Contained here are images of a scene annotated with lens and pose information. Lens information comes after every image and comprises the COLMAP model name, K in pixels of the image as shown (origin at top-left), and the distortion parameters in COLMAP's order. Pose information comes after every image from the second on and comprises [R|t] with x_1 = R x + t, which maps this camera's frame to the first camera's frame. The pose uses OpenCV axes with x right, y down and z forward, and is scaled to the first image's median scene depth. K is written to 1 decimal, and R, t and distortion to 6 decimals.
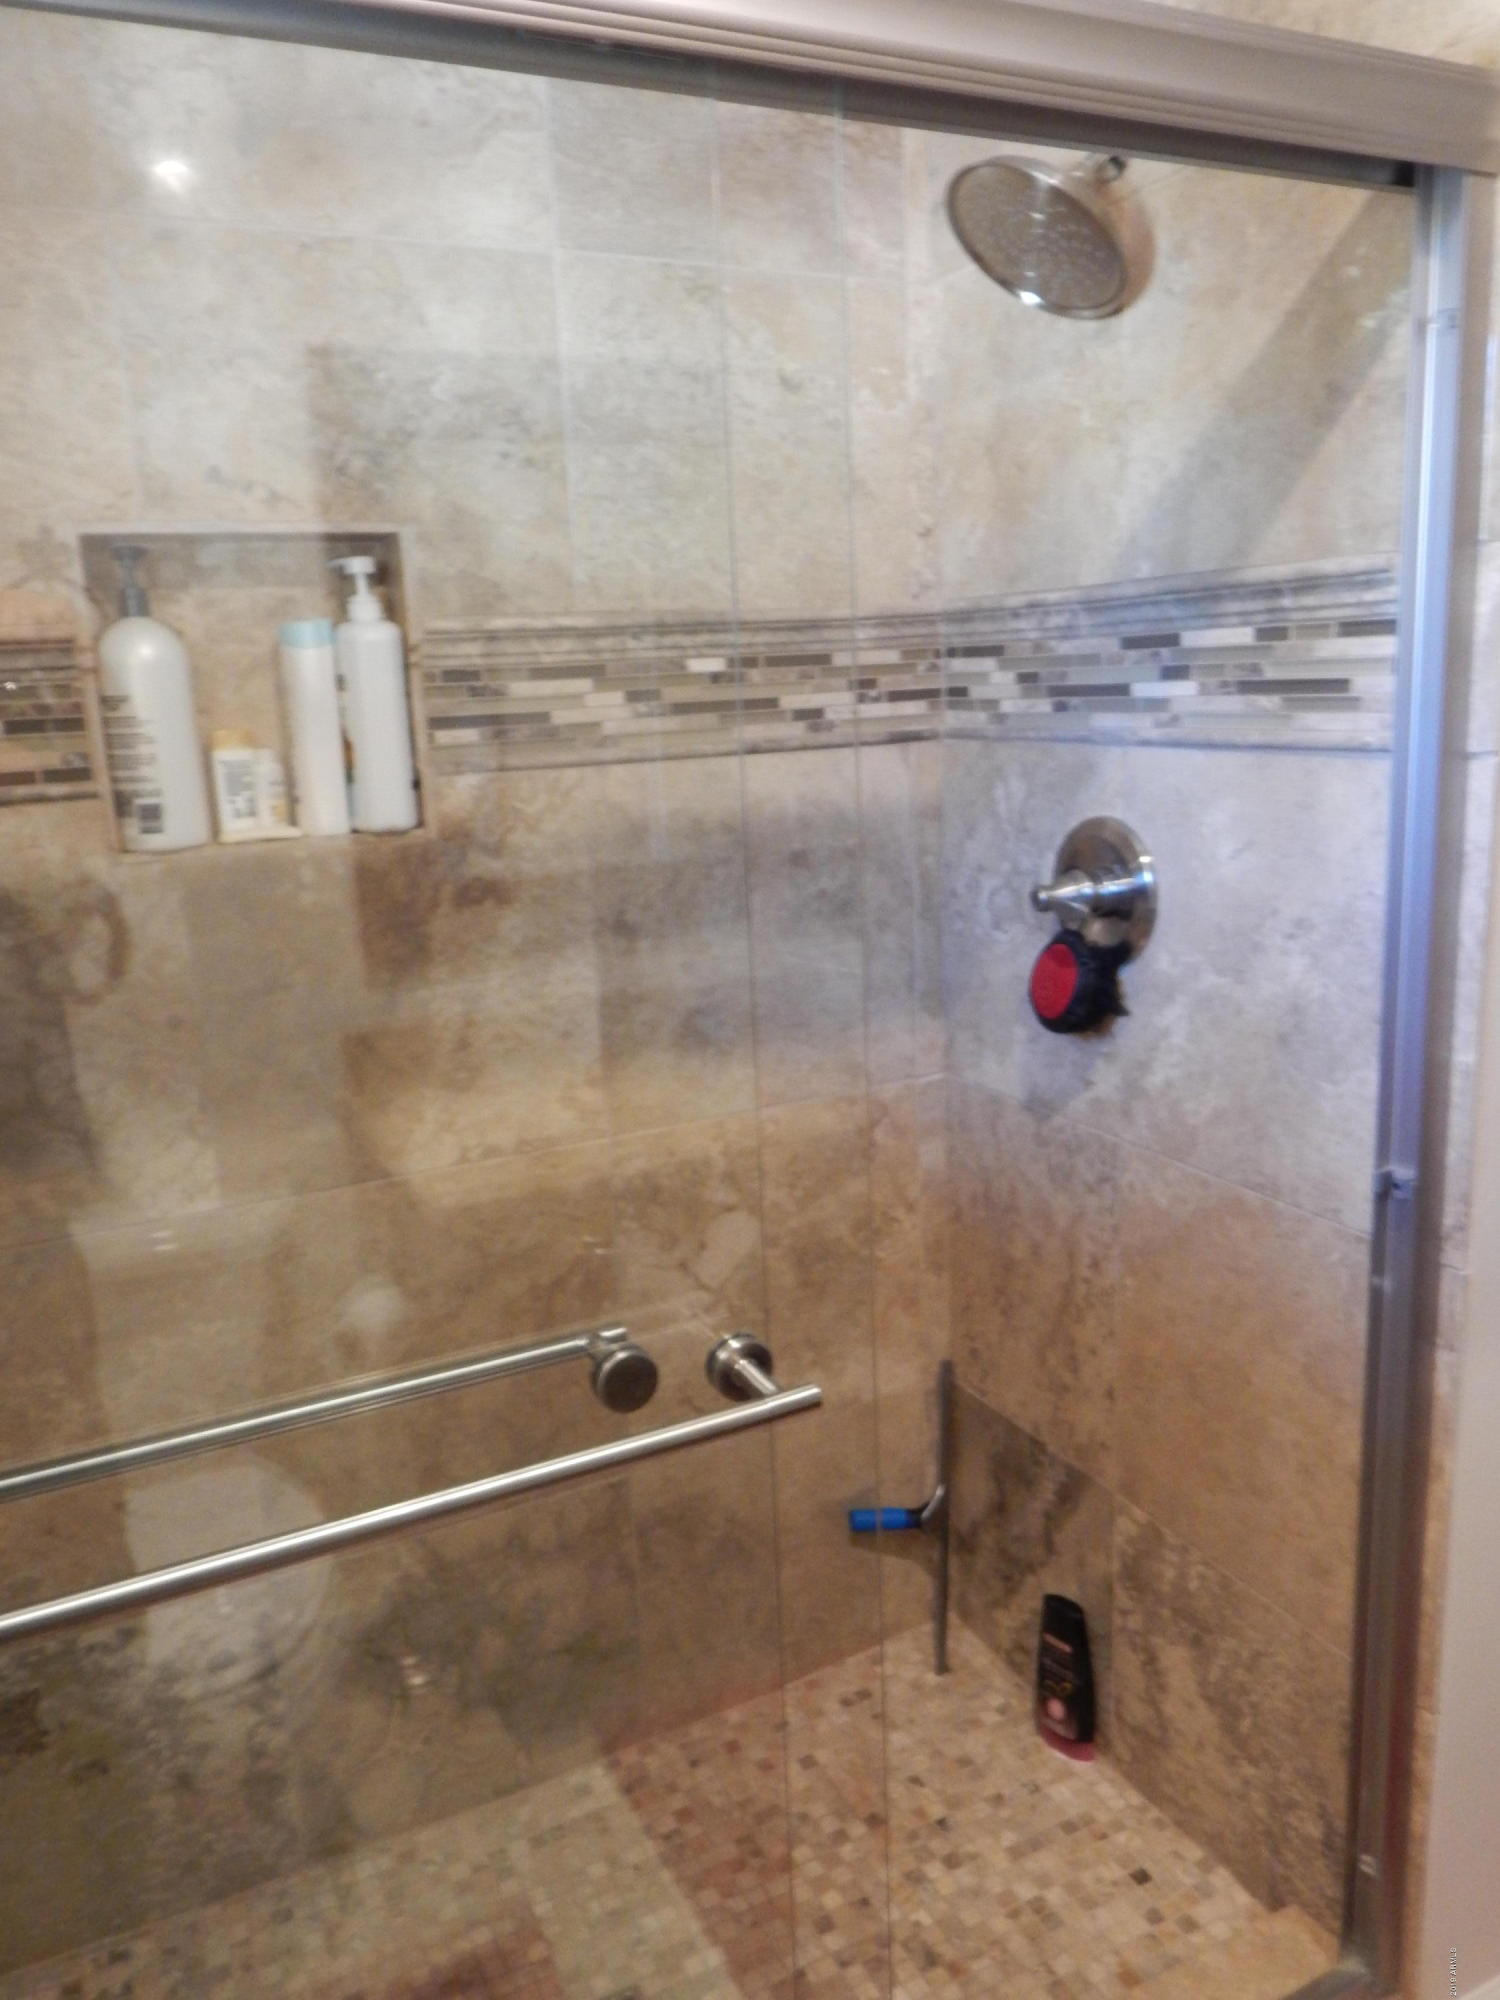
lens RADIAL K [[1477.6, 0, 750.0], [0, 1477.6, 1000.0], [0, 0, 1]] dist [-0.006412, -0.006713]
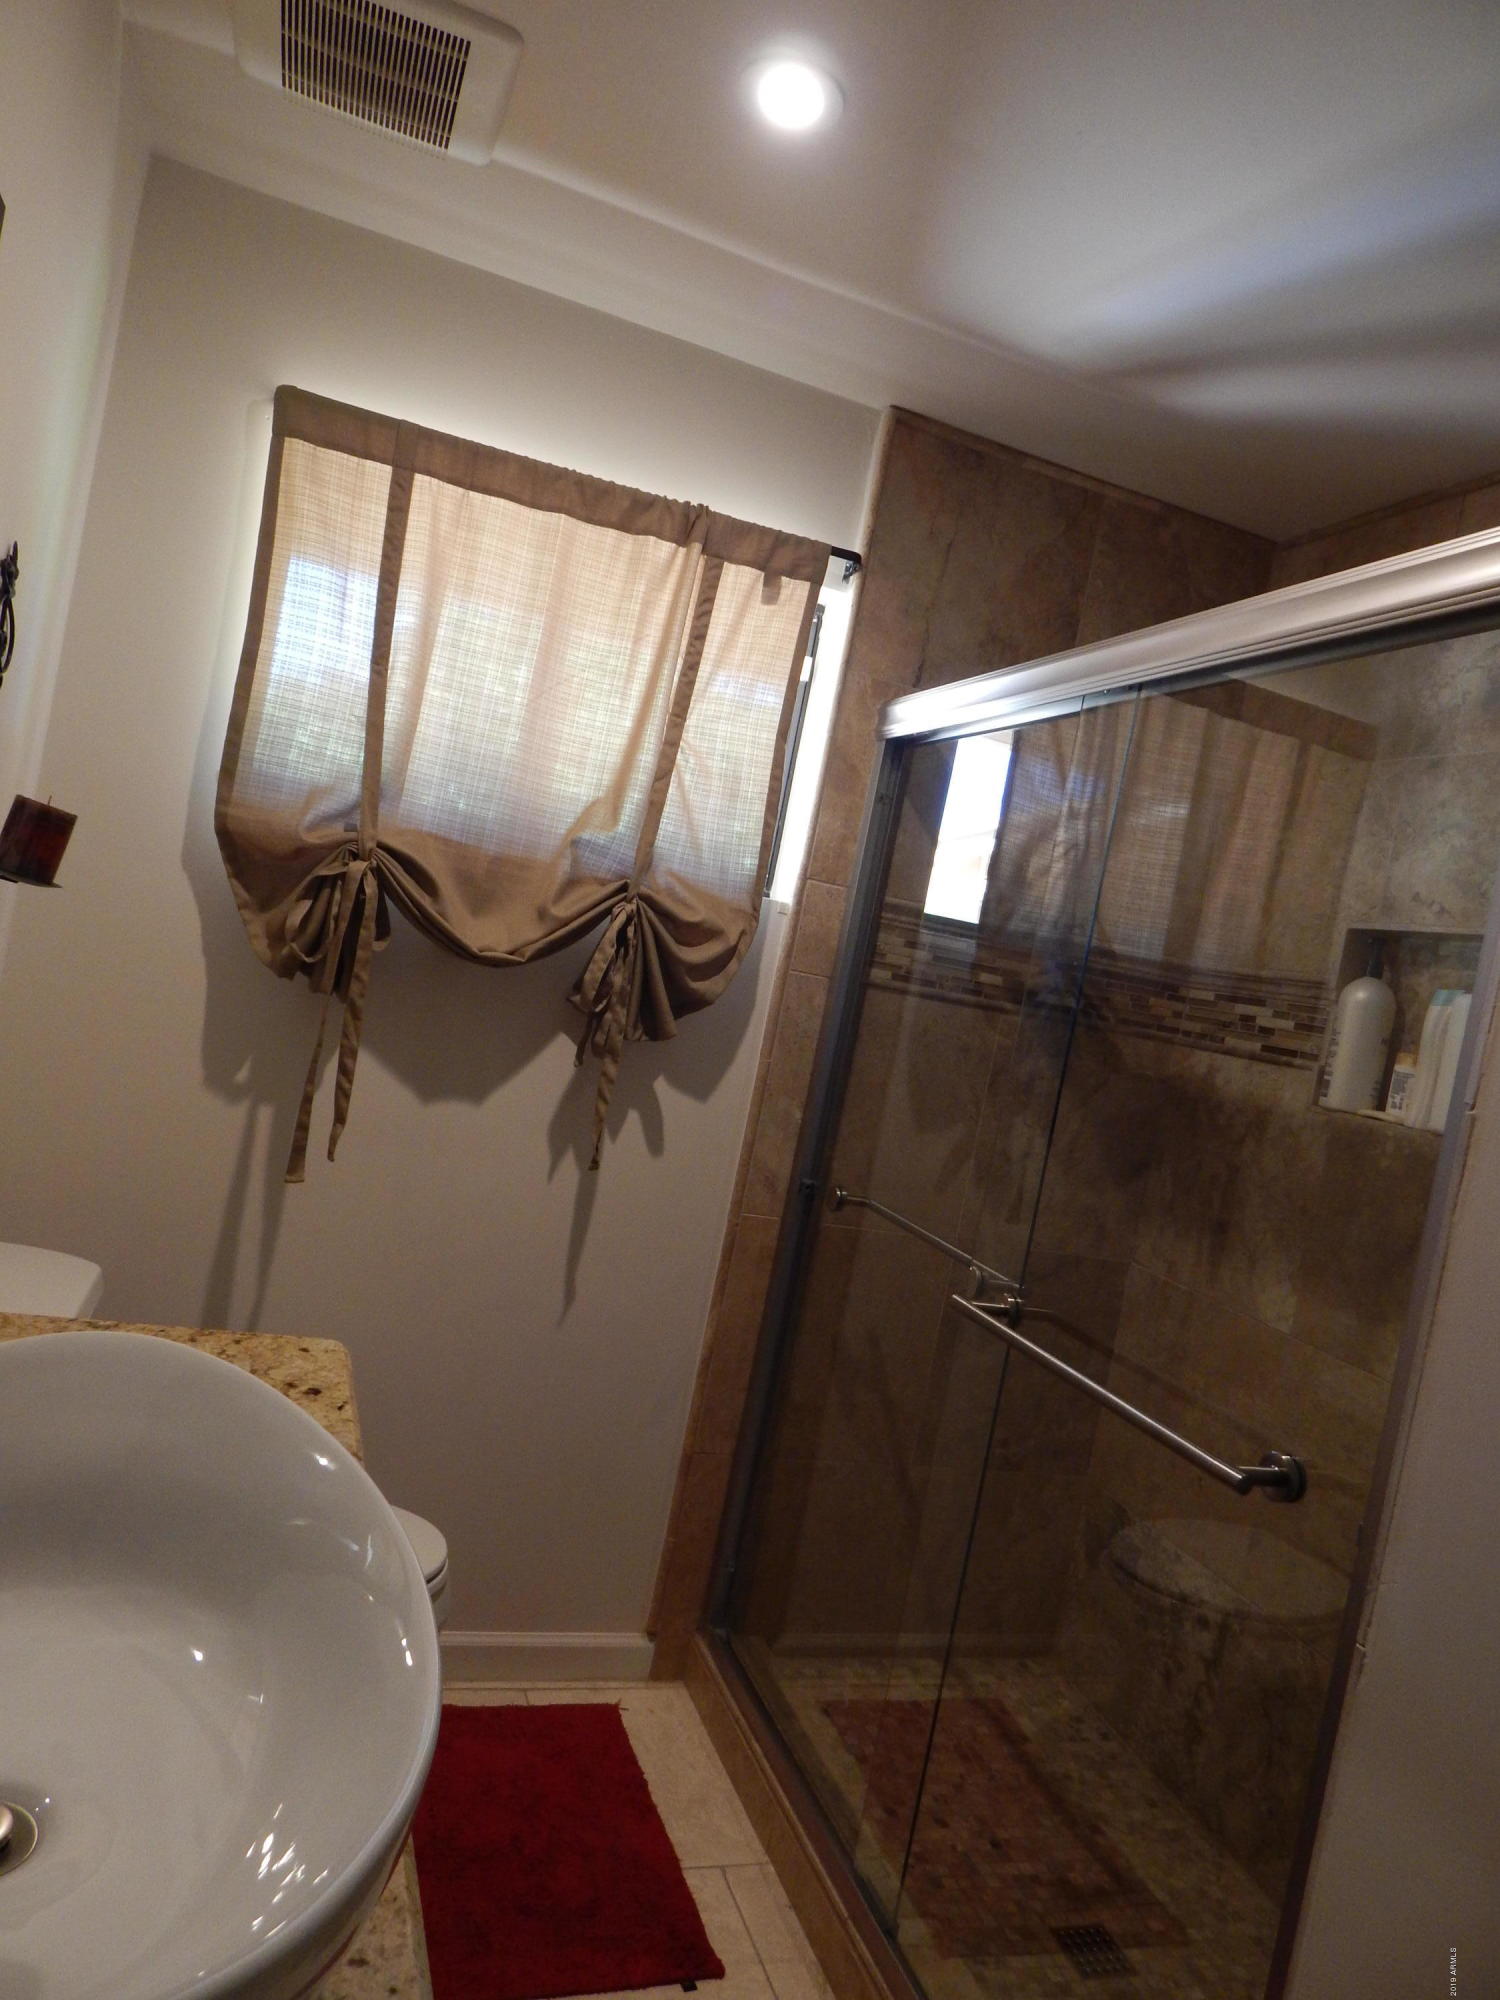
lens RADIAL K [[1308.8, 0, 750.0], [0, 1308.8, 1000.0], [0, 0, 1]] dist [-0.001871, -0.002792]
pose [[-0.123219, 0.055003, -0.990854, 1.148406], [-0.385790, 0.917271, 0.098894, -0.109184], [0.914321, 0.394447, -0.091805, 0.497207]]
